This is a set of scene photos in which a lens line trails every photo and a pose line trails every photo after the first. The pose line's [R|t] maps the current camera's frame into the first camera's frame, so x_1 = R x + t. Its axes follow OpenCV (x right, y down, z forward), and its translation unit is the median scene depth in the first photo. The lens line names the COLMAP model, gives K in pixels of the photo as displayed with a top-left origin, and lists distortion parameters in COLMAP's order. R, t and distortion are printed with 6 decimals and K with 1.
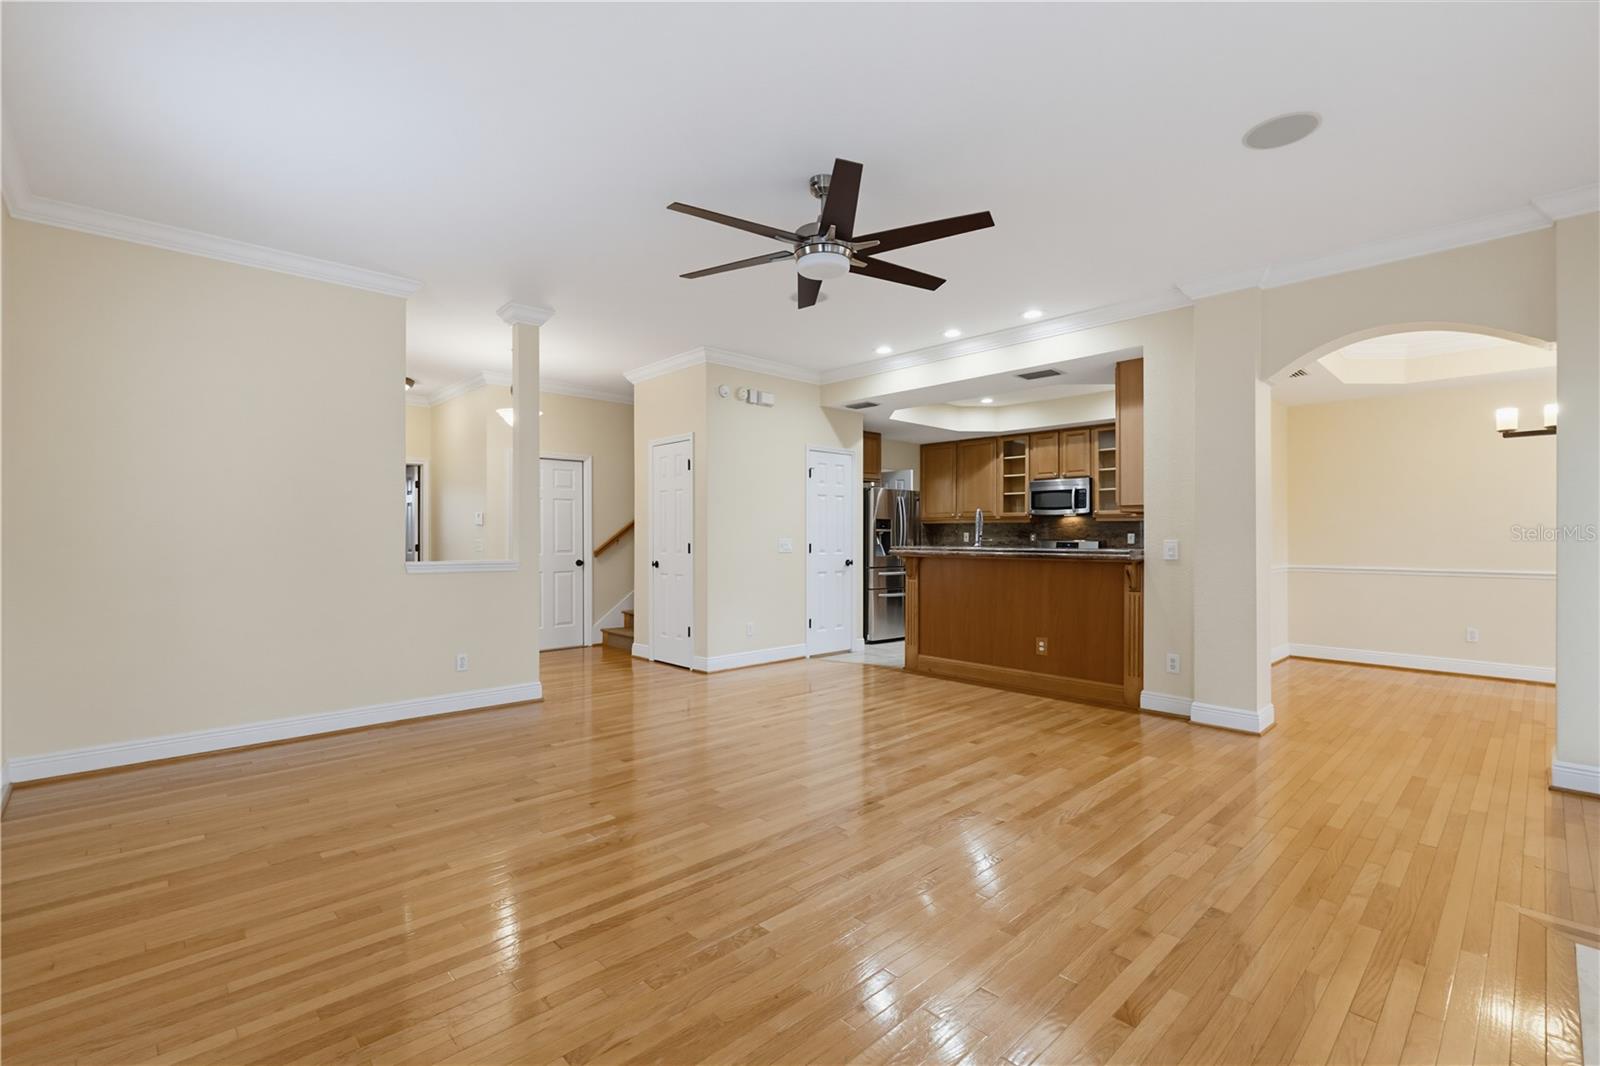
lens RADIAL K [[709.8, 0, 800.0], [0, 709.8, 533.0], [0, 0, 1]] dist [-0.000944, -0.000094]
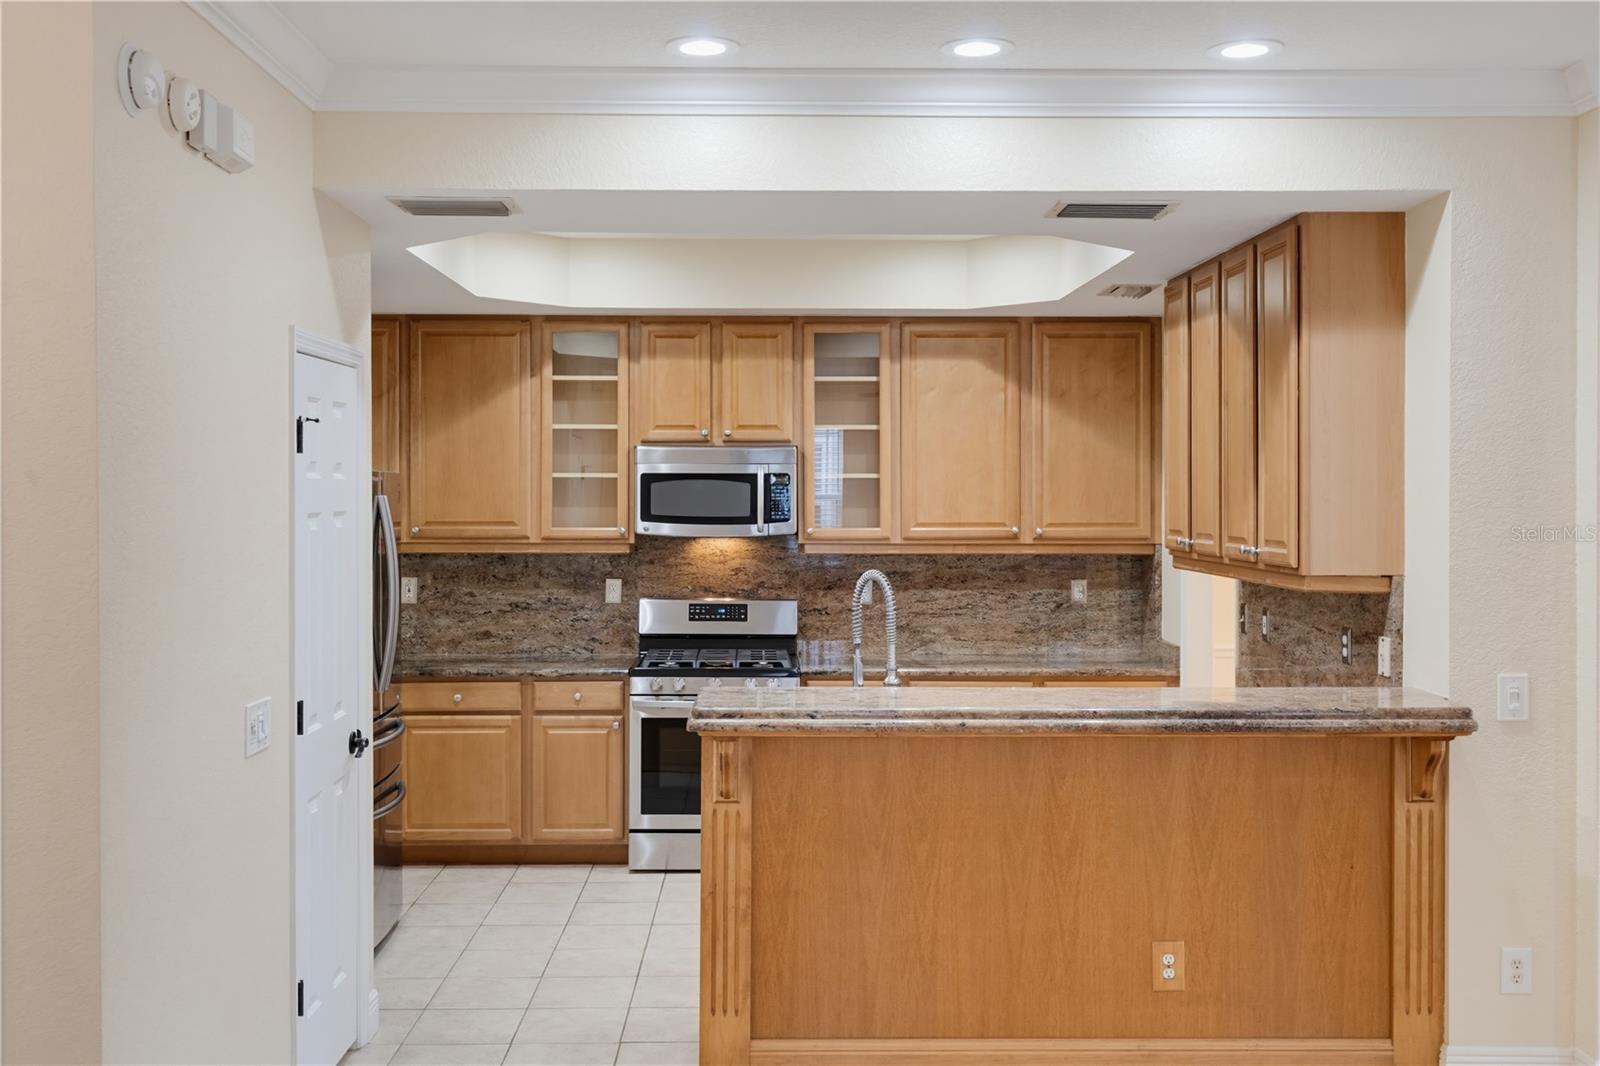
lens RADIAL K [[1584.5, 0, 792.5], [0, 1584.5, 498.6], [0, 0, 1]] dist [0.007903, 0.004185]
pose [[0.679069, -0.006053, 0.734050, -0.321221], [-0.002763, 0.999938, 0.010802, -0.073283], [-0.734070, -0.009364, 0.679010, 0.494122]]
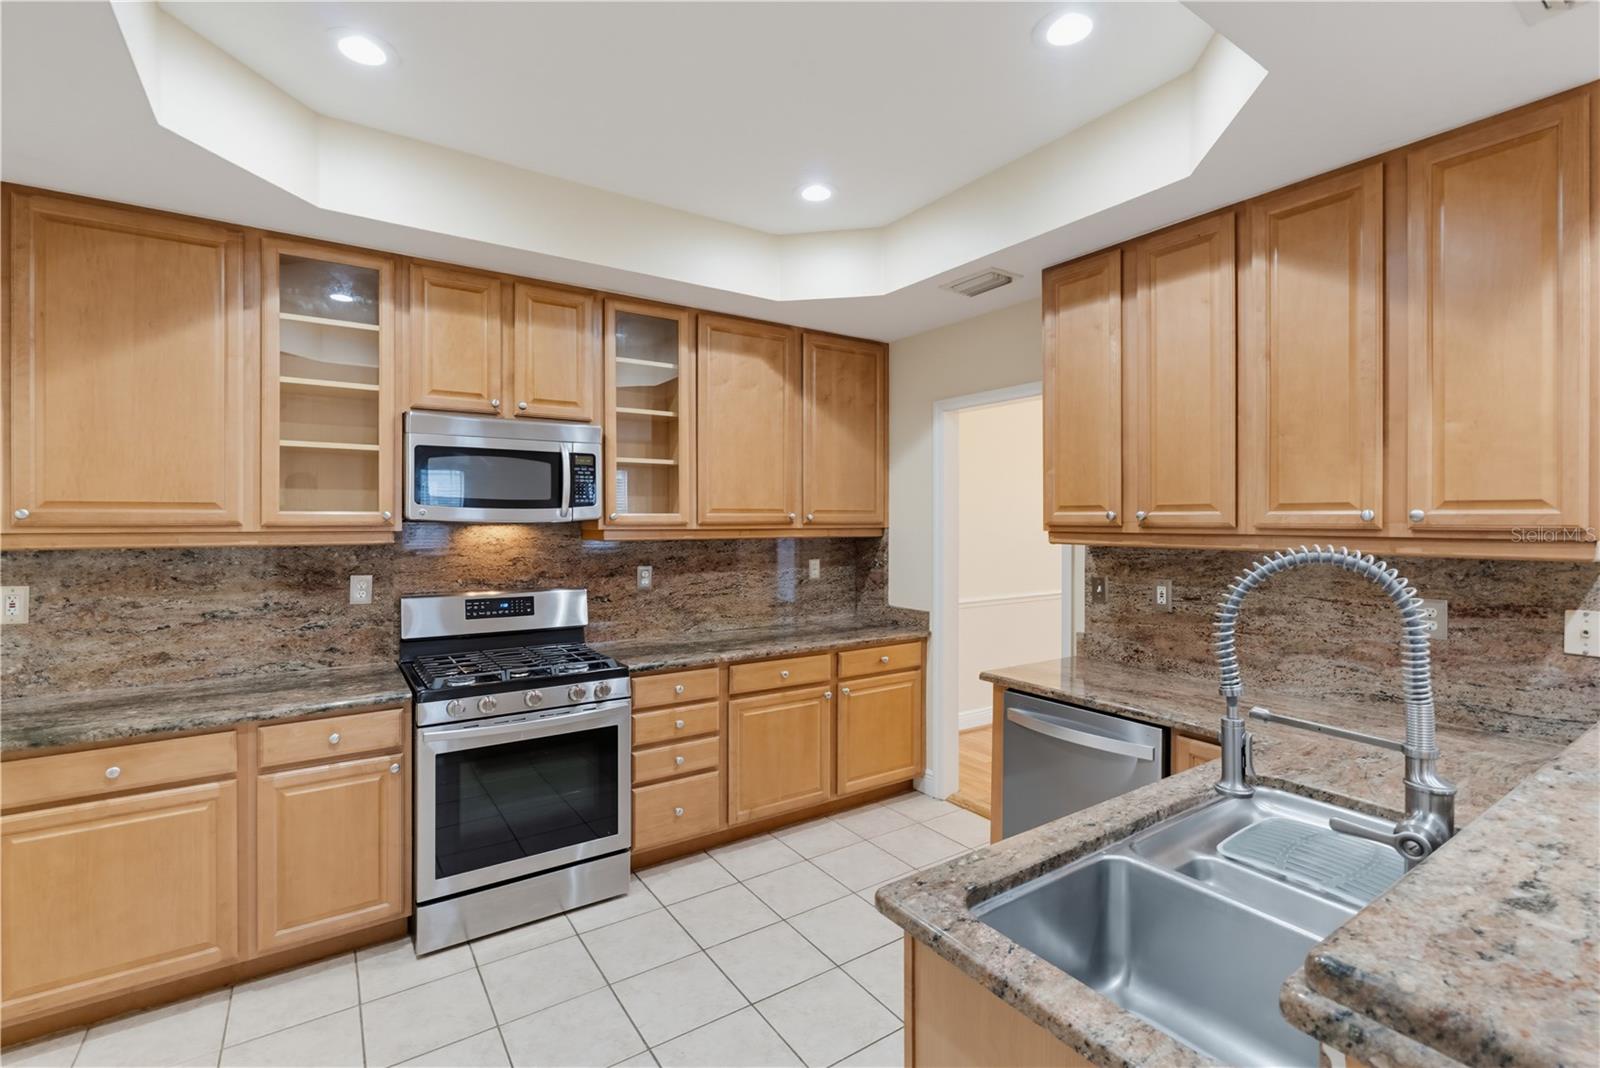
lens RADIAL K [[712.9, 0, 794.2], [0, 712.9, 520.1], [0, 0, 1]] dist [-0.001112, -0.000142]
pose [[0.172812, -0.003725, 0.984948, 0.065707], [-0.004974, 0.999977, 0.004655, -0.037911], [-0.984942, -0.005704, 0.172789, 1.053897]]
